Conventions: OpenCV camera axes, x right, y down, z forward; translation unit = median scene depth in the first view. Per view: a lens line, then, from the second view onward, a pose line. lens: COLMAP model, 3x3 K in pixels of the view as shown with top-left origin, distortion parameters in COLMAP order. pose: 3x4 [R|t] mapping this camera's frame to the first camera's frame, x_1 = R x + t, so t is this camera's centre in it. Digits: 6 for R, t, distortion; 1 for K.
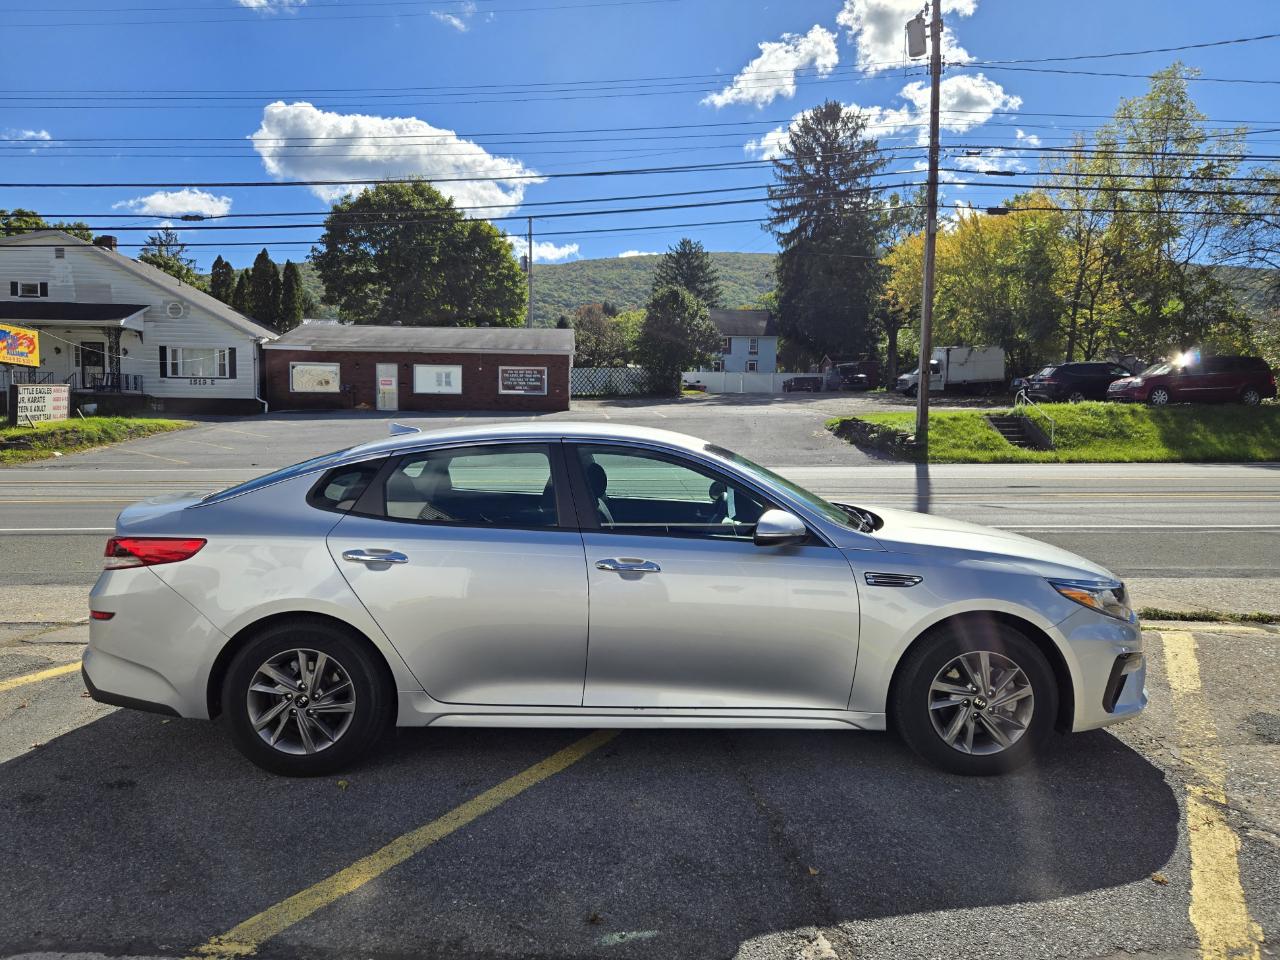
lens RADIAL K [[891.5, 0, 633.8], [0, 891.5, 467.6], [0, 0, 1]] dist [0.069676, -0.047710]
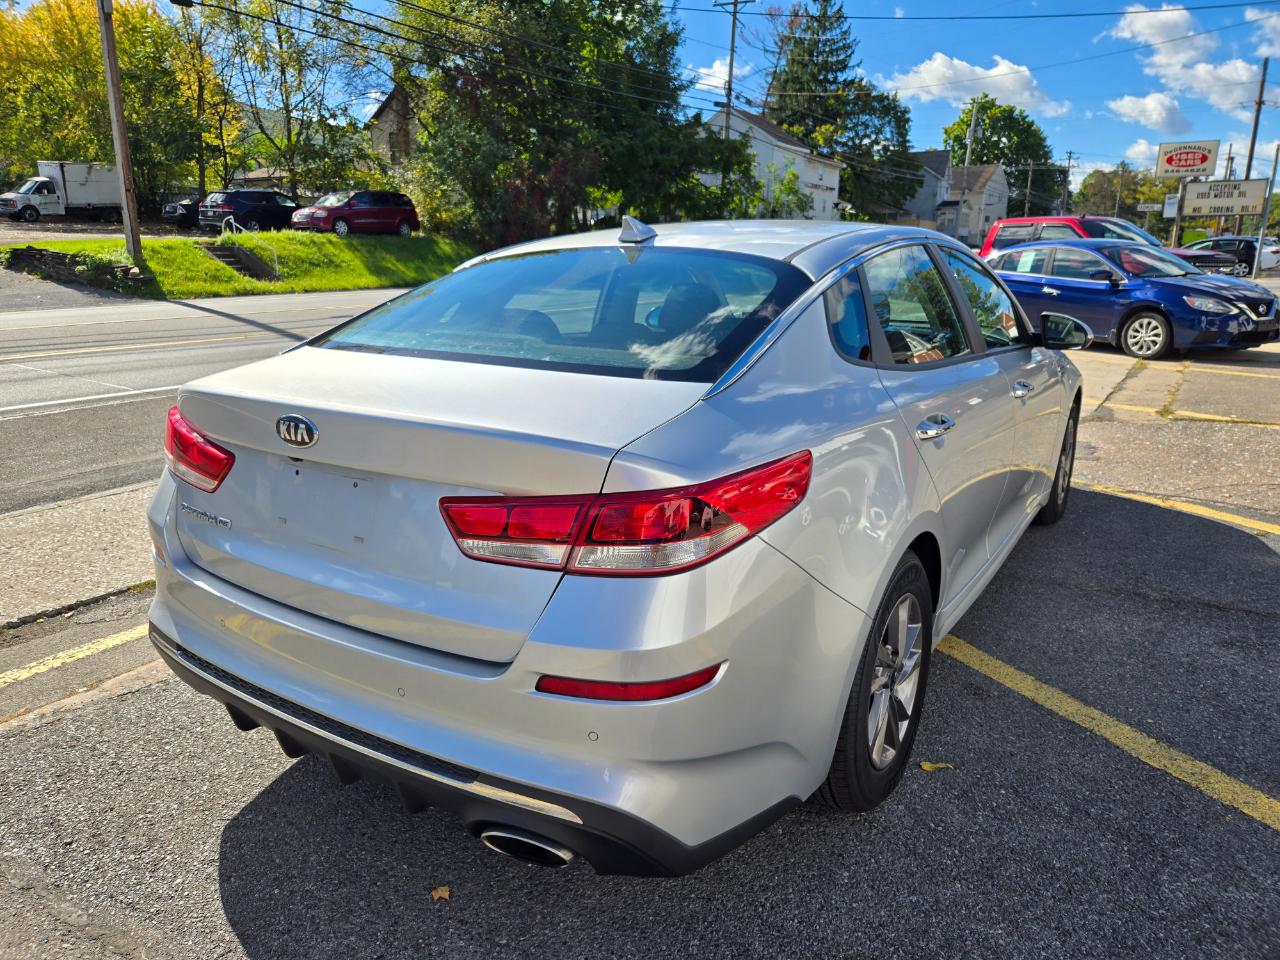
lens RADIAL K [[870.8, 0, 625.3], [0, 870.8, 472.2], [0, 0, 1]] dist [0.070096, -0.049151]
pose [[0.558579, -0.209585, 0.802536, -0.144010], [0.055240, 0.974802, 0.216125, -0.002434], [-0.827610, -0.076391, 0.556081, 0.130722]]
